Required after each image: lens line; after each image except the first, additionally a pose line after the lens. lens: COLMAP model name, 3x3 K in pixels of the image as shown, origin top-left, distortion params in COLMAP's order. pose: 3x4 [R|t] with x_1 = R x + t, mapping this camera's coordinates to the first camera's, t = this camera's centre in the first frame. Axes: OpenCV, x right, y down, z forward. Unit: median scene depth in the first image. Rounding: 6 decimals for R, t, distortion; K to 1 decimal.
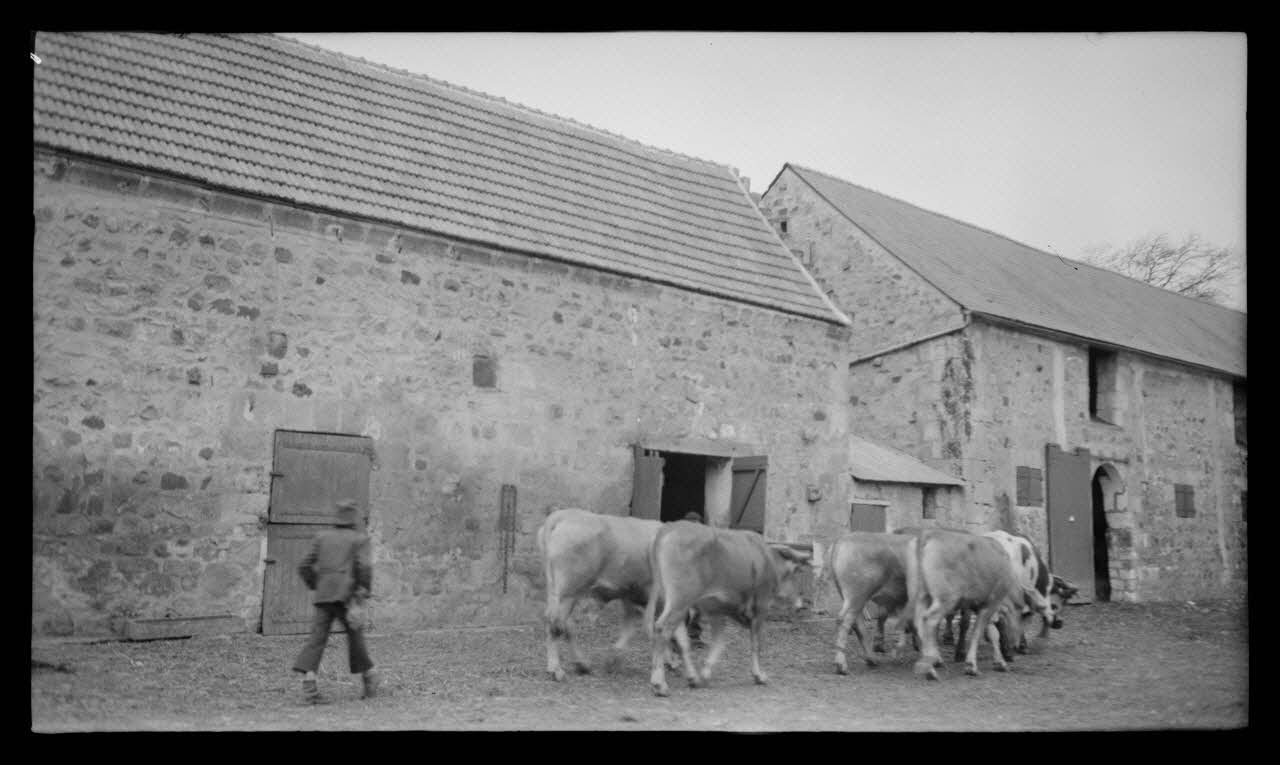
lens RADIAL K [[1264.6, 0, 644.6], [0, 1264.6, 387.7], [0, 0, 1]] dist [-0.002061, 0.000000]
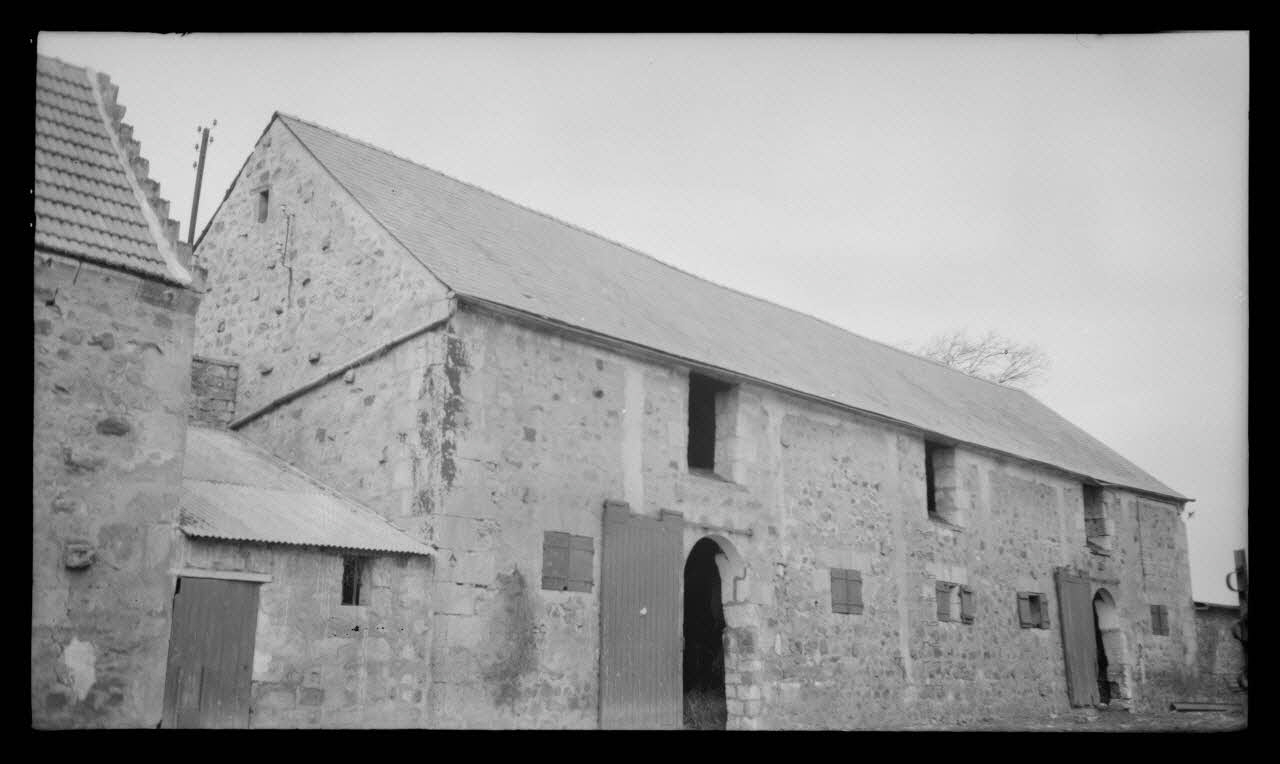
lens RADIAL K [[1264.6, 0, 634.6], [0, 1264.6, 379.3], [0, 0, 1]] dist [-0.002061, 0.000000]
pose [[0.995151, 0.015999, 0.097054, 0.264037], [-0.006196, 0.994920, -0.100473, 0.047209], [-0.098168, 0.099384, 0.990195, 0.304809]]
